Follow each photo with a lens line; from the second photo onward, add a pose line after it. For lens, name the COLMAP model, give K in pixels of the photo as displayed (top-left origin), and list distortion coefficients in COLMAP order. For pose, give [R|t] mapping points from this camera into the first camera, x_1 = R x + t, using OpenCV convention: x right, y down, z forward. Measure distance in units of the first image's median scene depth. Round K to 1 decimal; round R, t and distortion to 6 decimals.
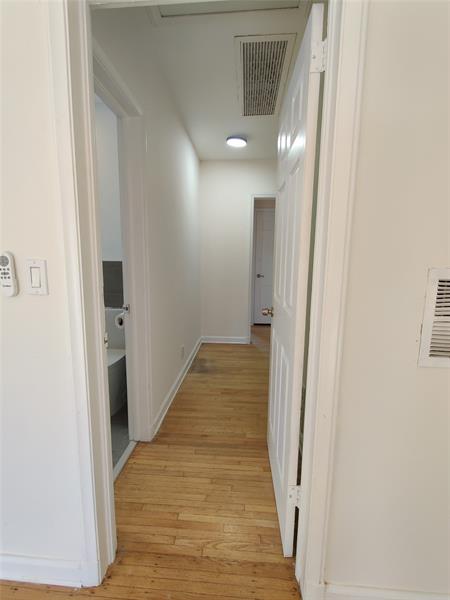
lens RADIAL K [[281.9, 0, 225.0], [0, 281.9, 300.0], [0, 0, 1]] dist [0.001451, -0.000360]
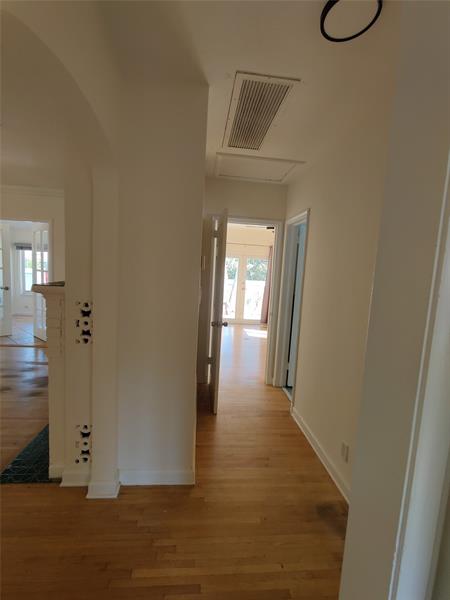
lens RADIAL K [[281.9, 0, 225.0], [0, 281.9, 300.0], [0, 0, 1]] dist [0.001451, -0.000360]
pose [[-0.981927, -0.043613, -0.184169, 0.302988], [-0.089680, 0.964128, 0.249829, -0.348863], [0.166667, 0.261830, -0.950614, 1.688425]]
